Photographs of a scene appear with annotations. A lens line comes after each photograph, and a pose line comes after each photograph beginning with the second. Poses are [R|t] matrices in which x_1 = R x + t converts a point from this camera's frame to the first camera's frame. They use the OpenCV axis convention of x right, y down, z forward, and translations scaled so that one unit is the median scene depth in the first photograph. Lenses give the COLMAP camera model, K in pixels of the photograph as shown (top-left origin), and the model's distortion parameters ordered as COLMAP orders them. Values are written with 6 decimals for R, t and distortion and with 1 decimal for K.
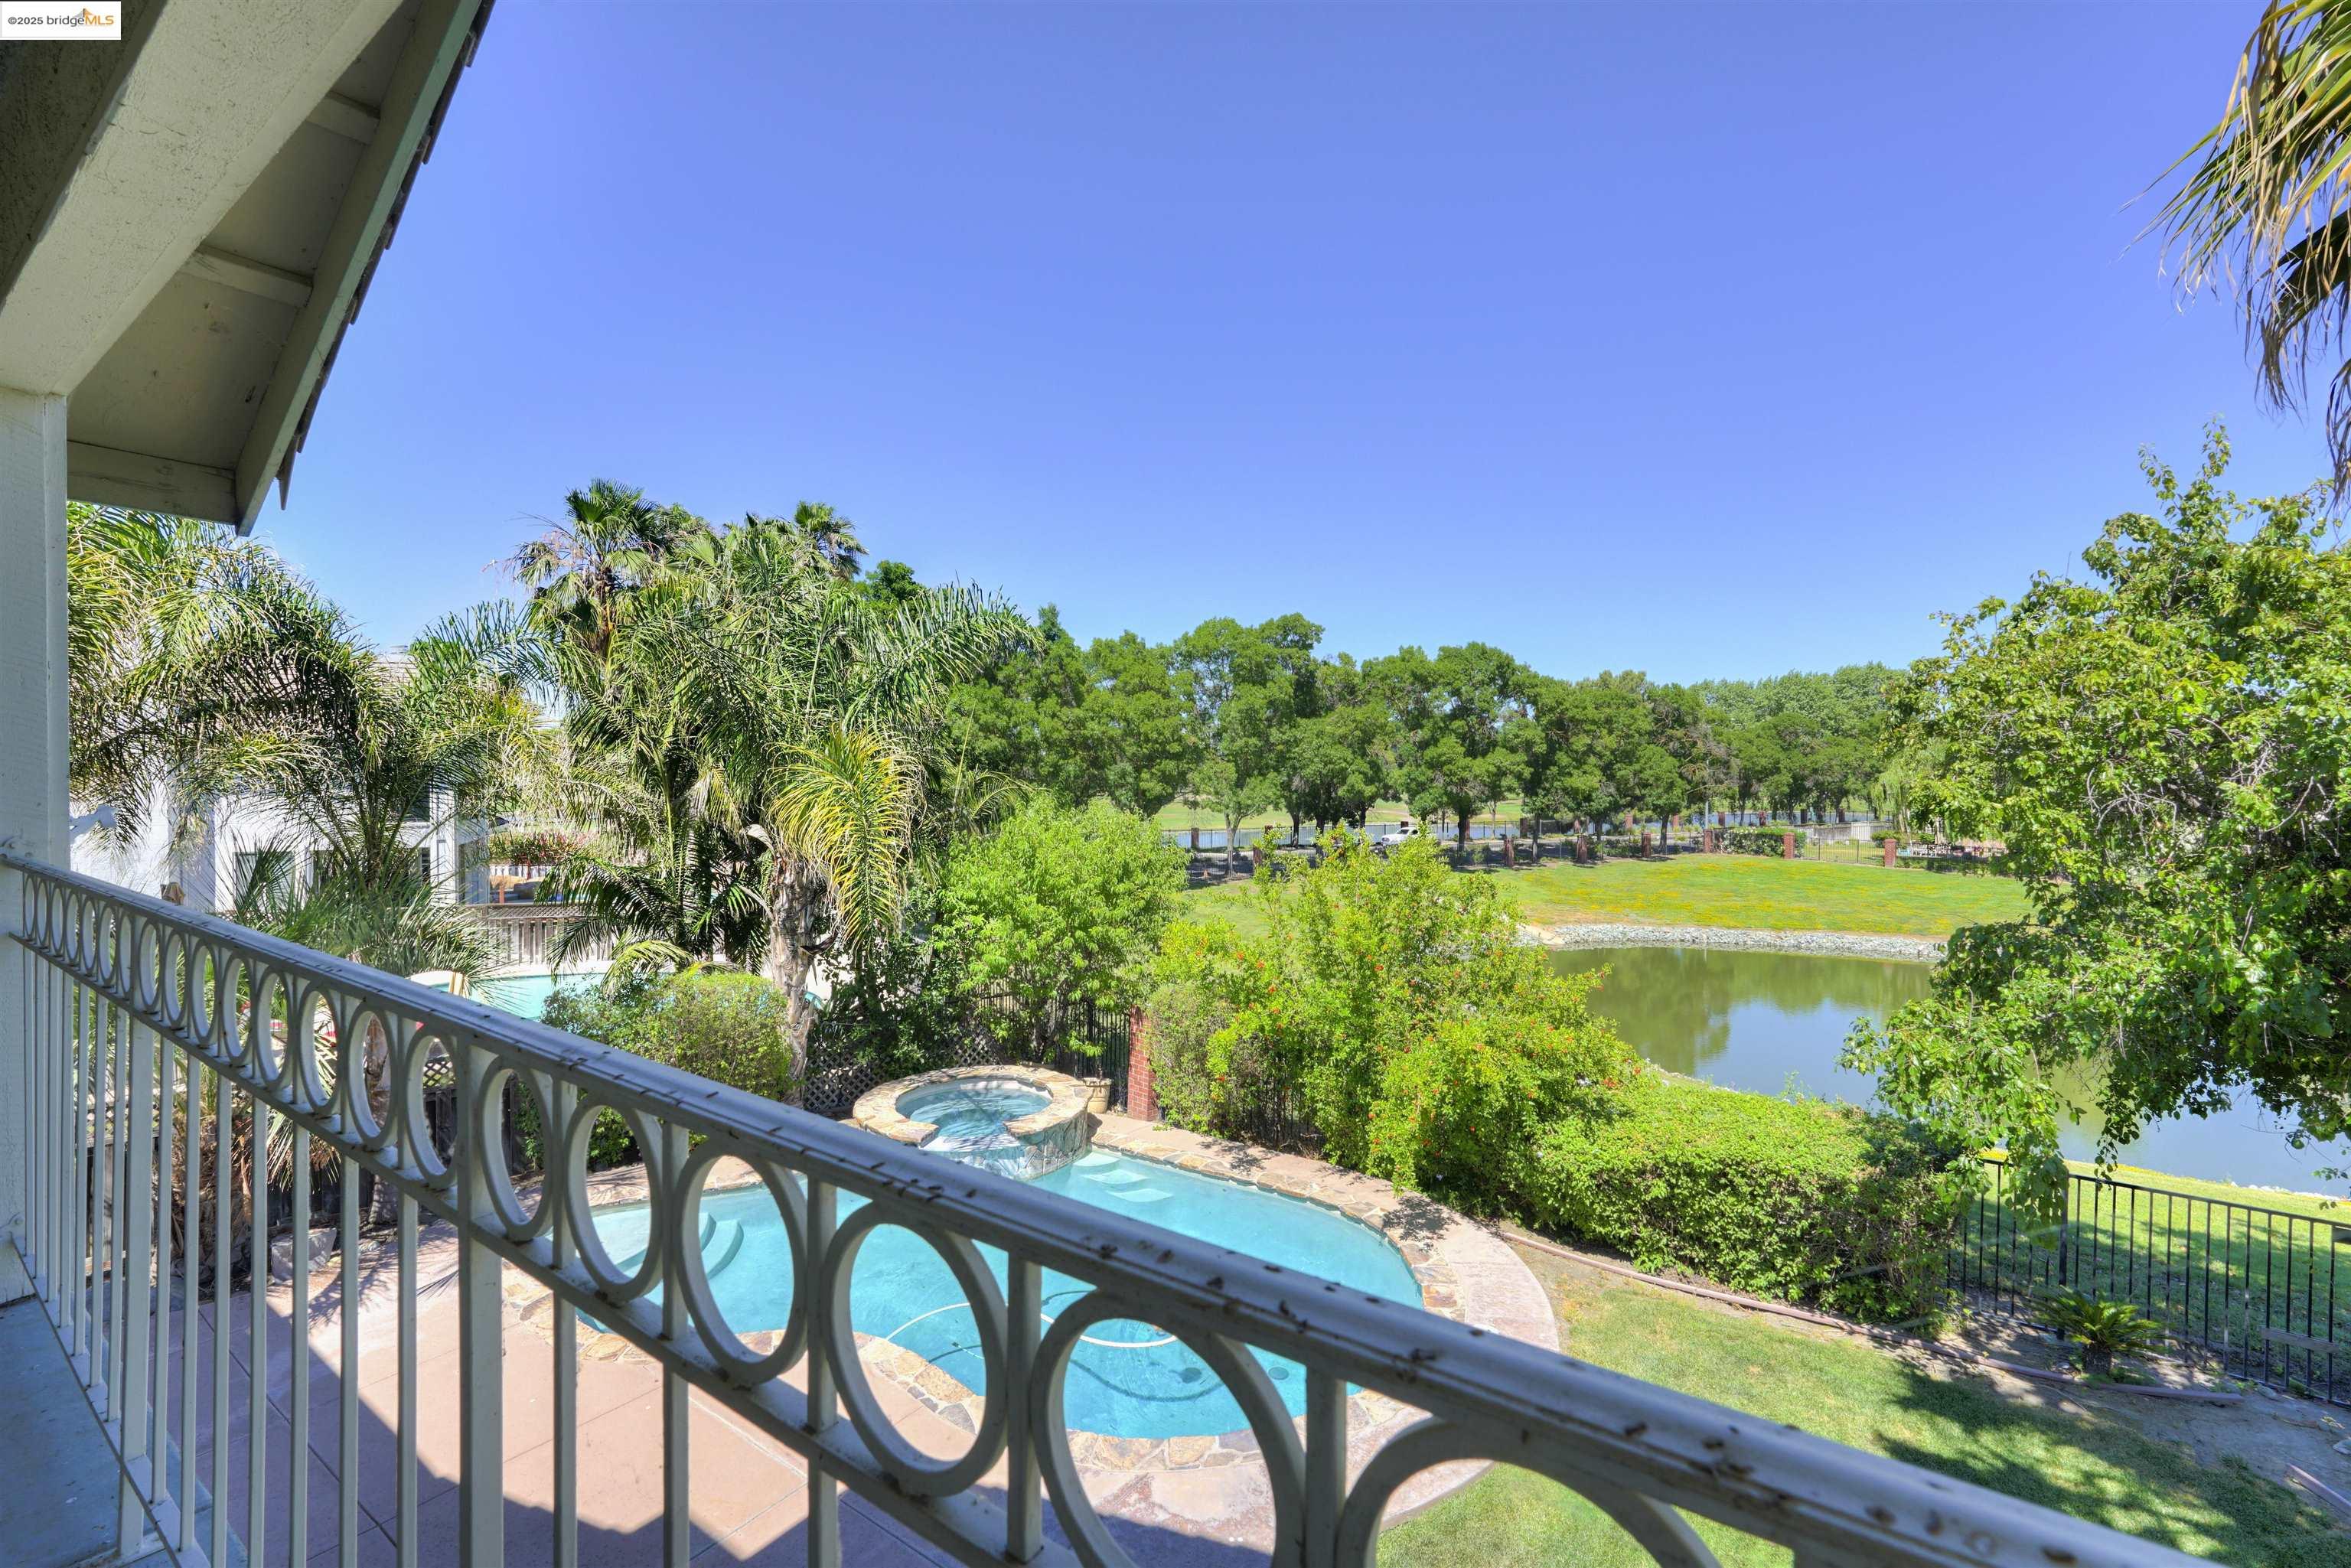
lens RADIAL K [[1028.2, 0, 1173.9], [0, 1028.2, 786.9], [0, 0, 1]] dist [-0.015256, 0.007887]
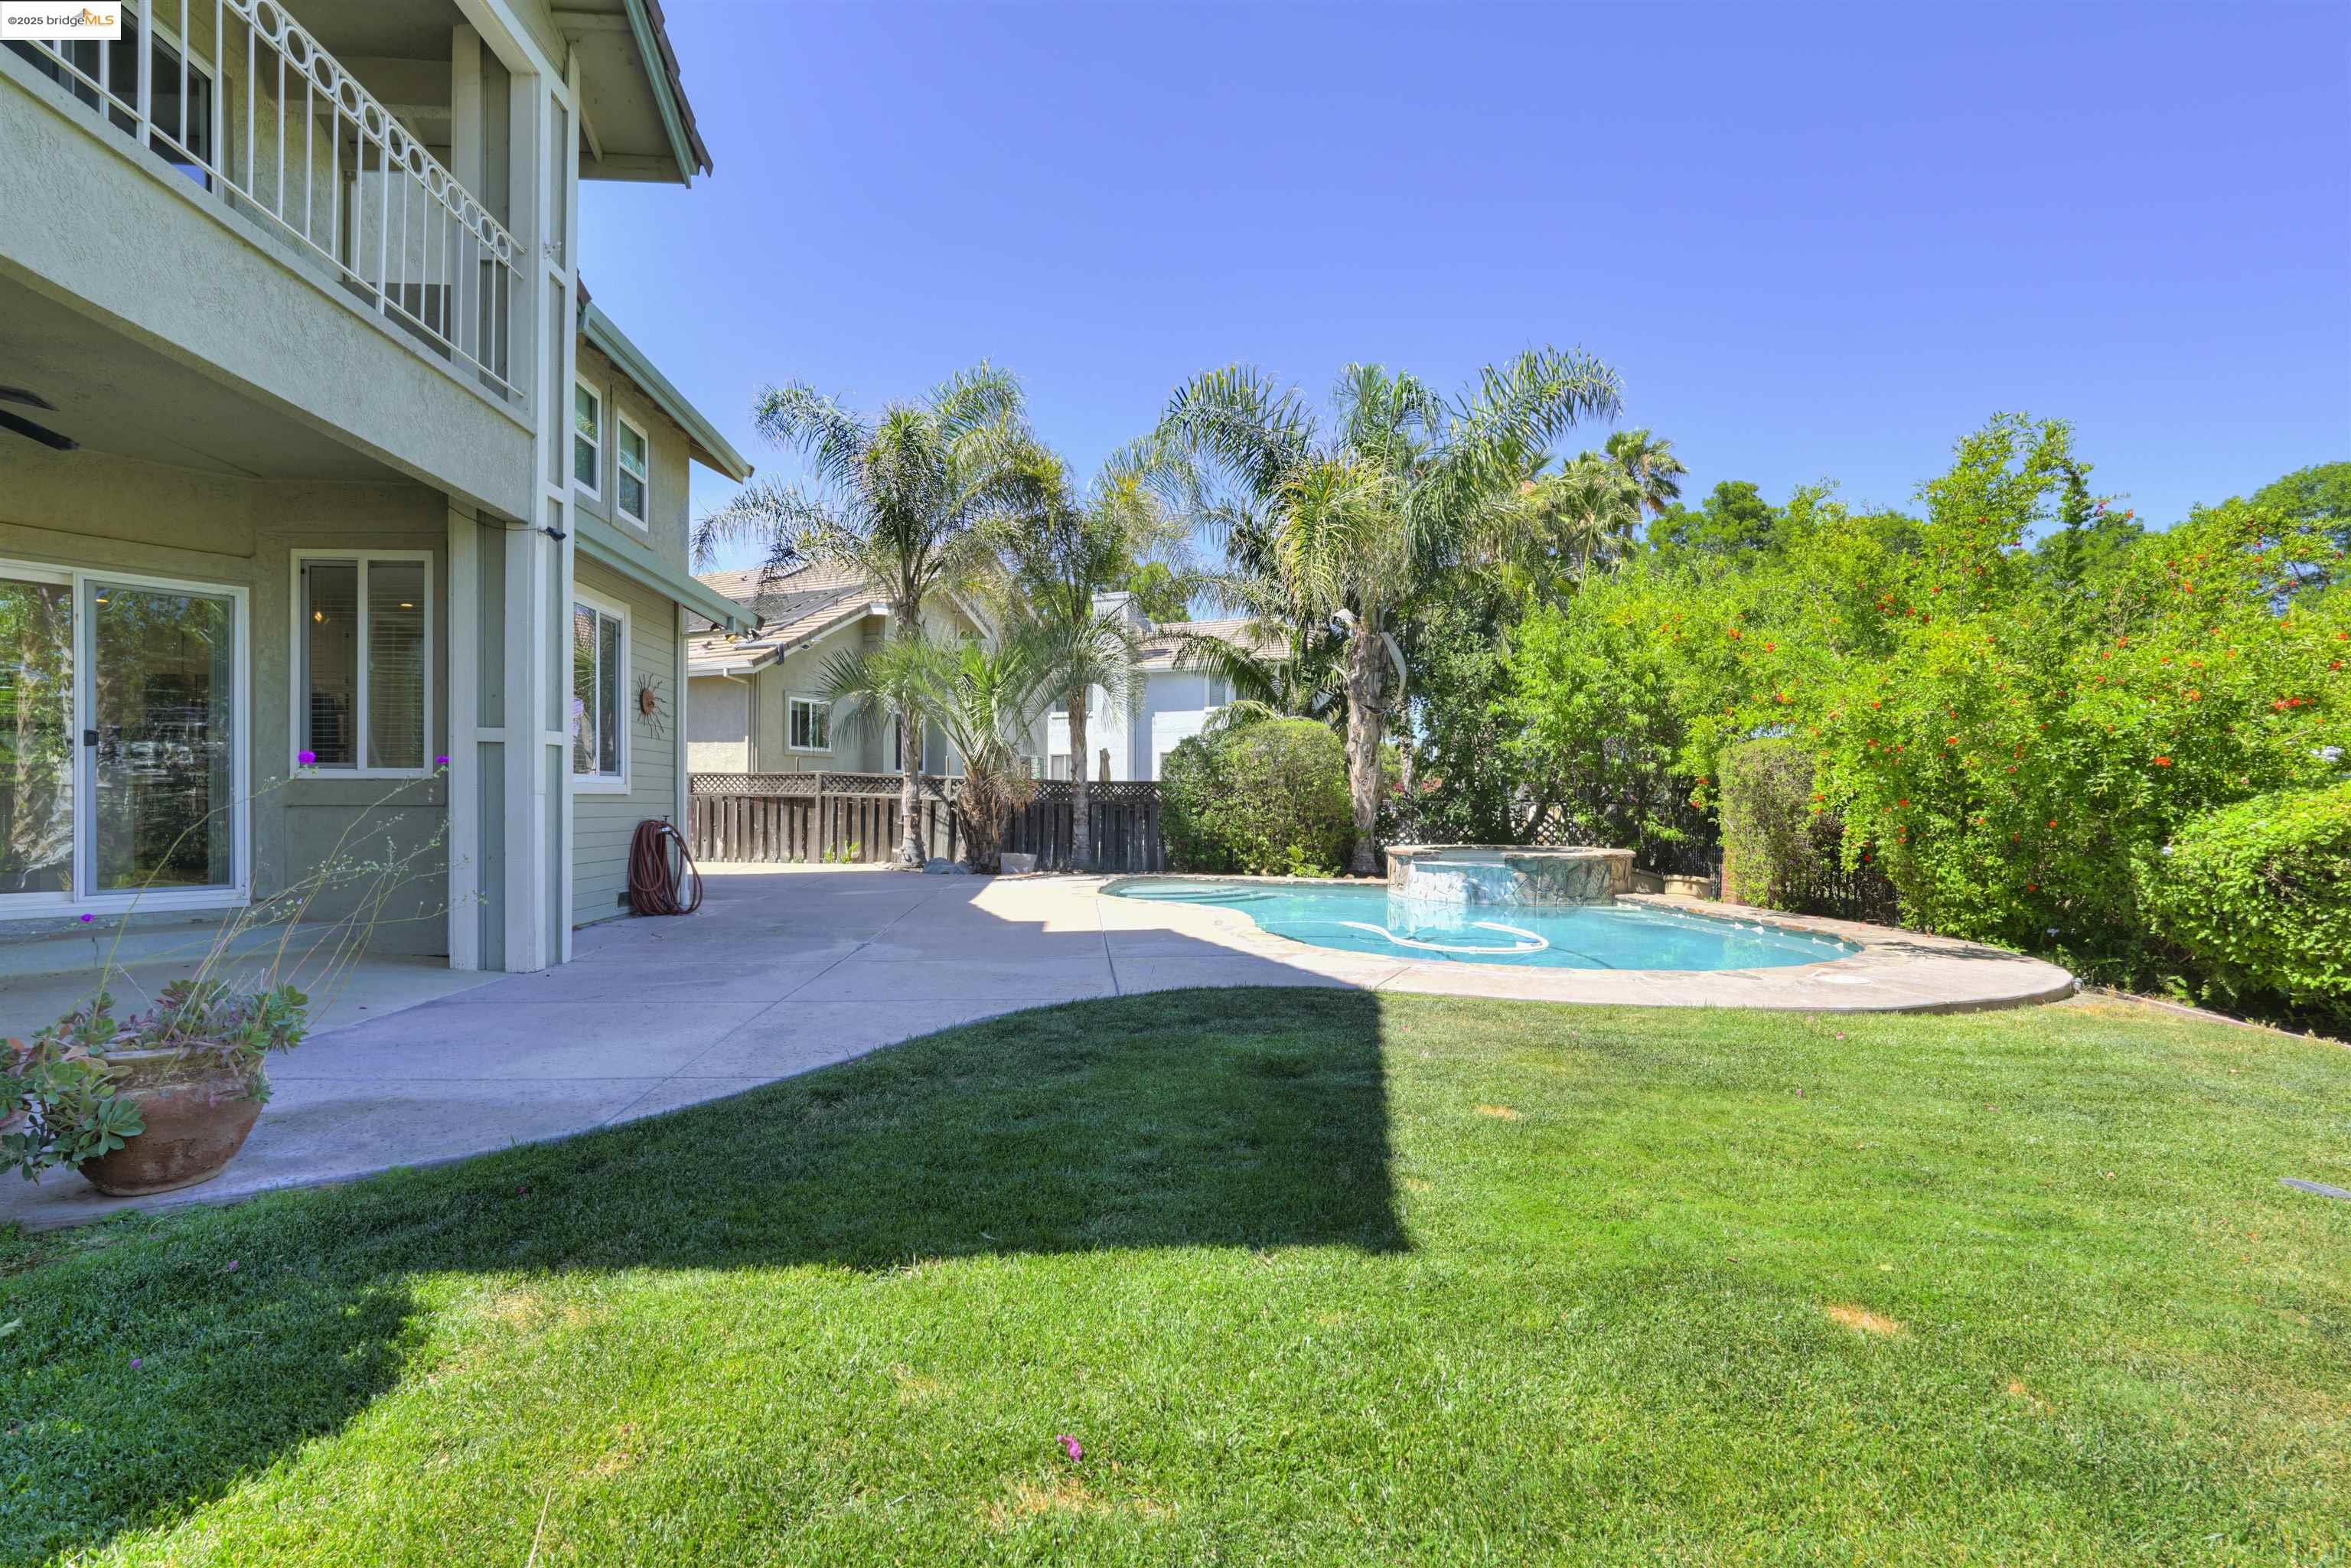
lens RADIAL K [[1028.2, 0, 1145.2], [0, 1028.2, 811.4], [0, 0, 1]] dist [-0.015256, 0.007887]
pose [[0.634092, 0.009714, -0.773197, 0.090086], [-0.012761, 0.999916, 0.002098, 0.069774], [0.773152, 0.008537, 0.634163, 0.027803]]
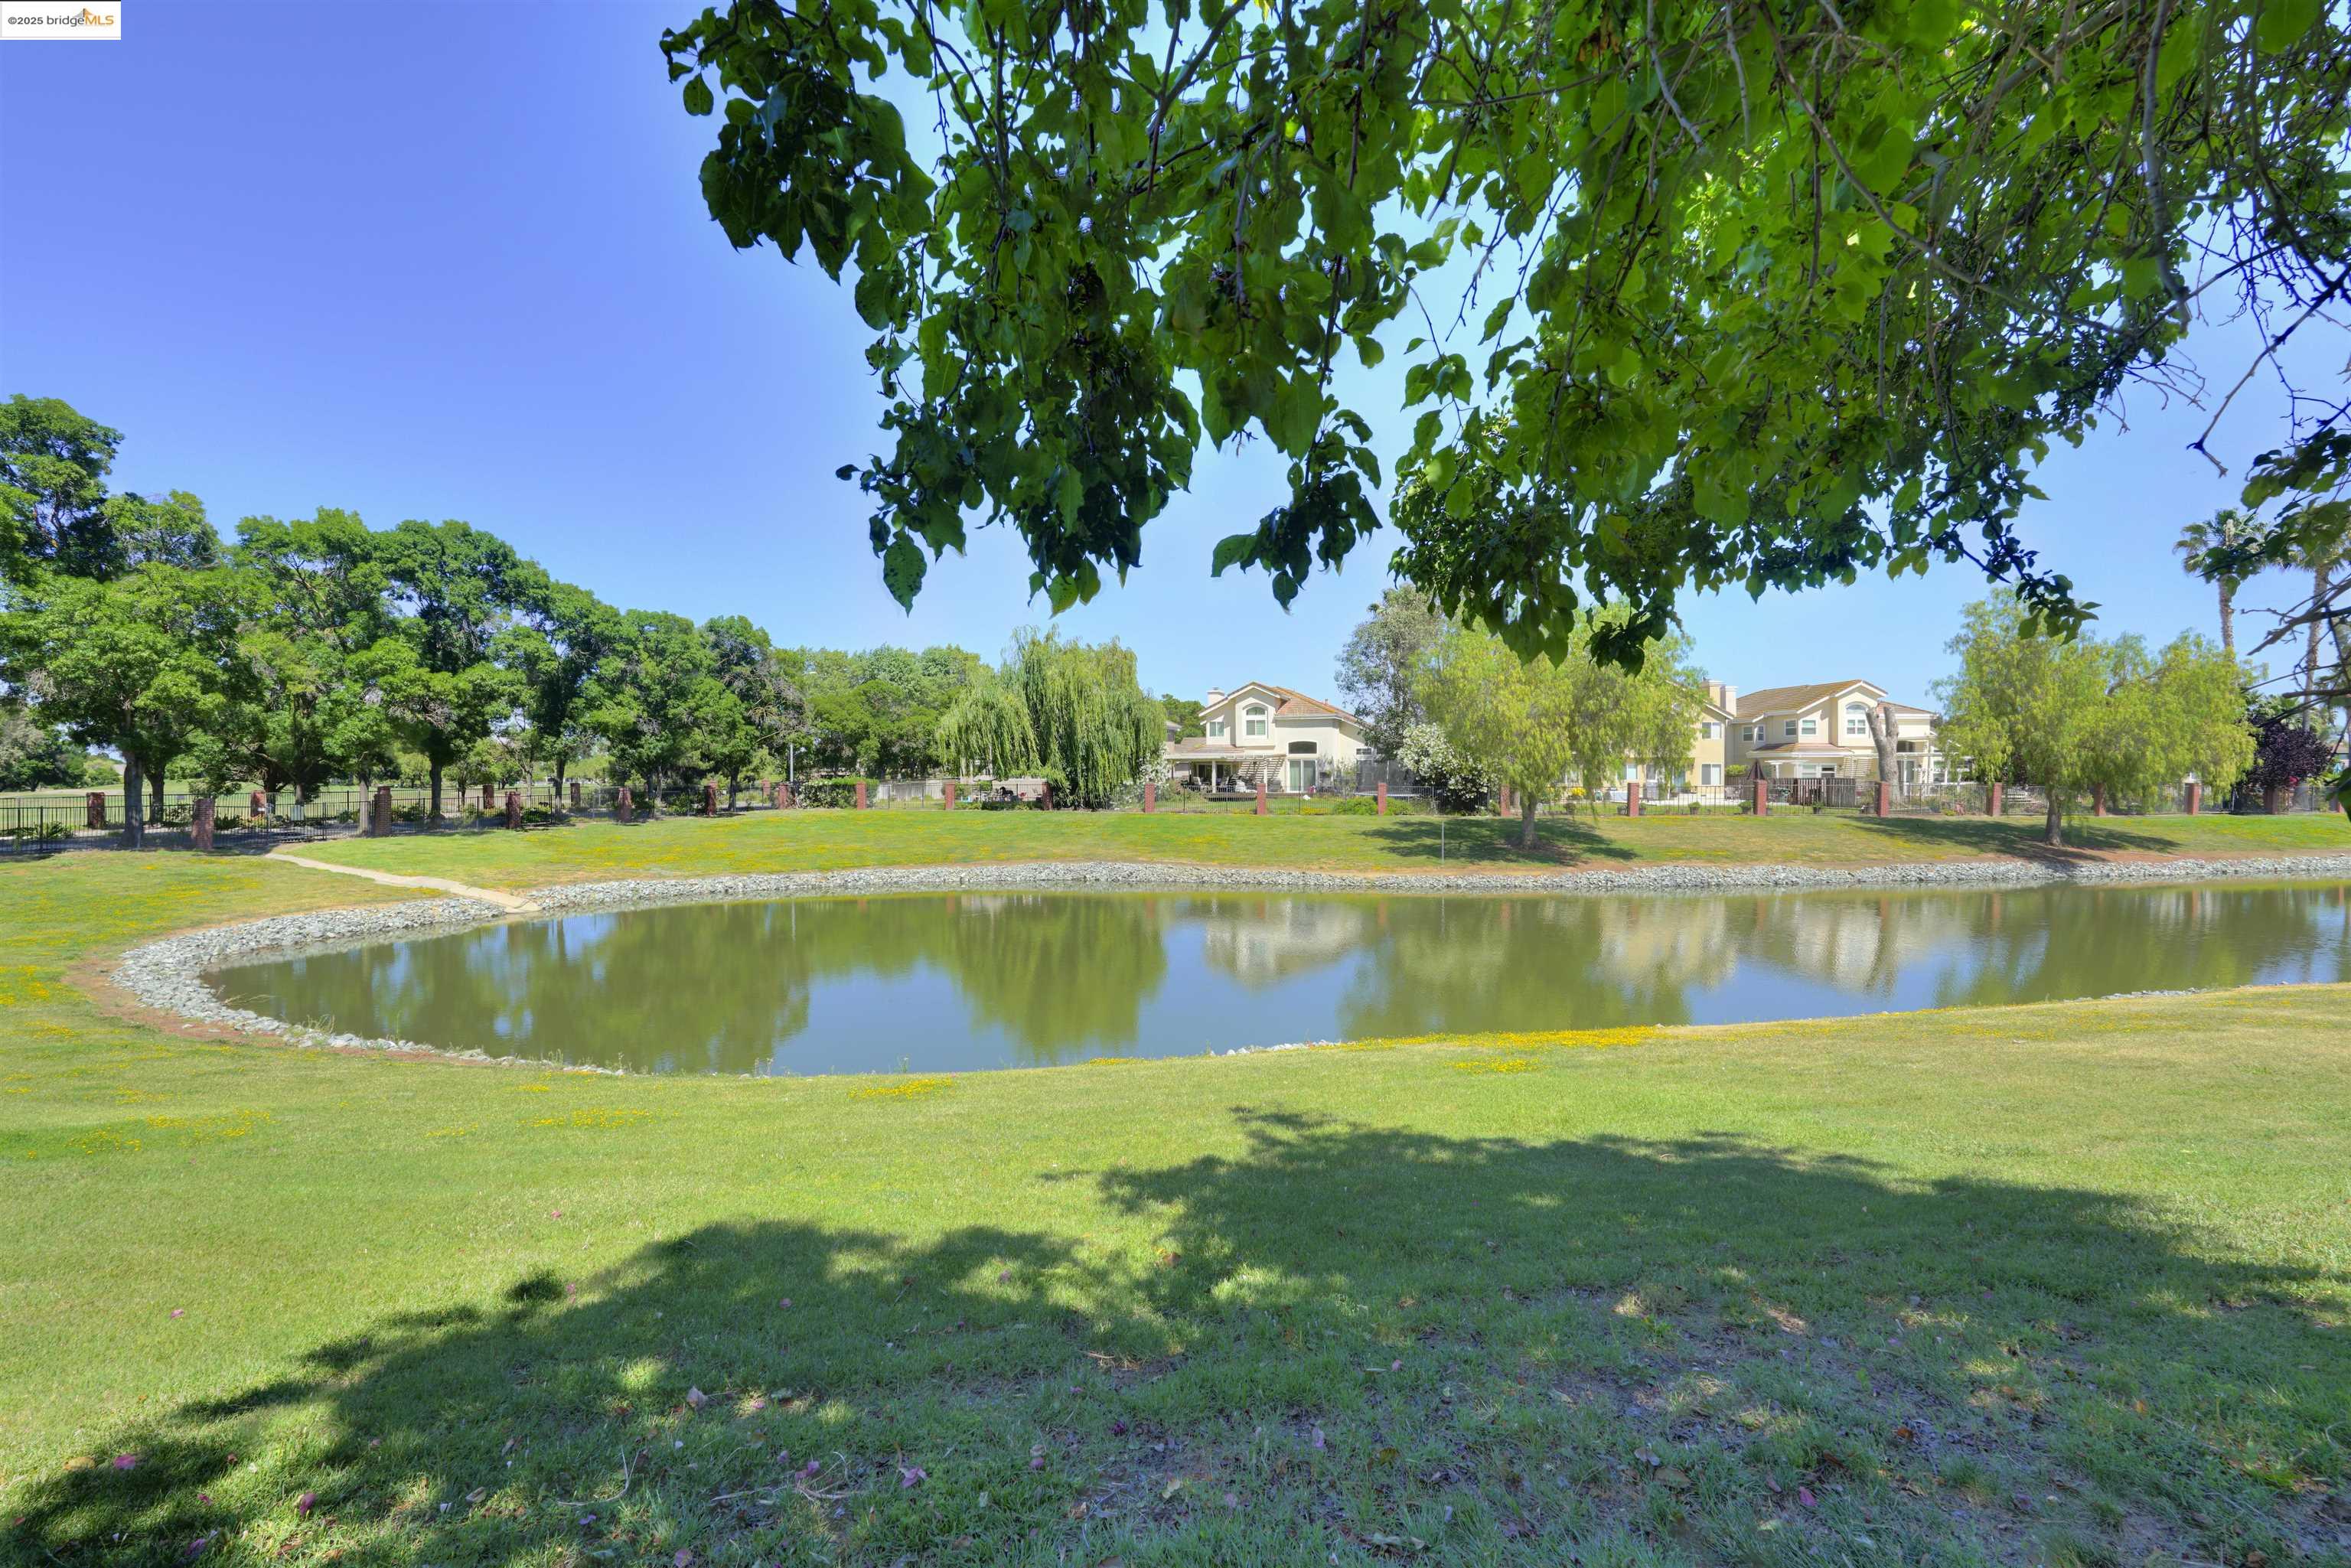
lens RADIAL K [[1028.2, 0, 1169.8], [0, 1028.2, 785.9], [0, 0, 1]] dist [-0.015256, 0.007887]
pose [[0.704273, -0.014586, 0.709780, 0.169387], [0.016691, 0.999853, 0.003986, 0.065286], [-0.709733, 0.009040, 0.704412, 0.172103]]
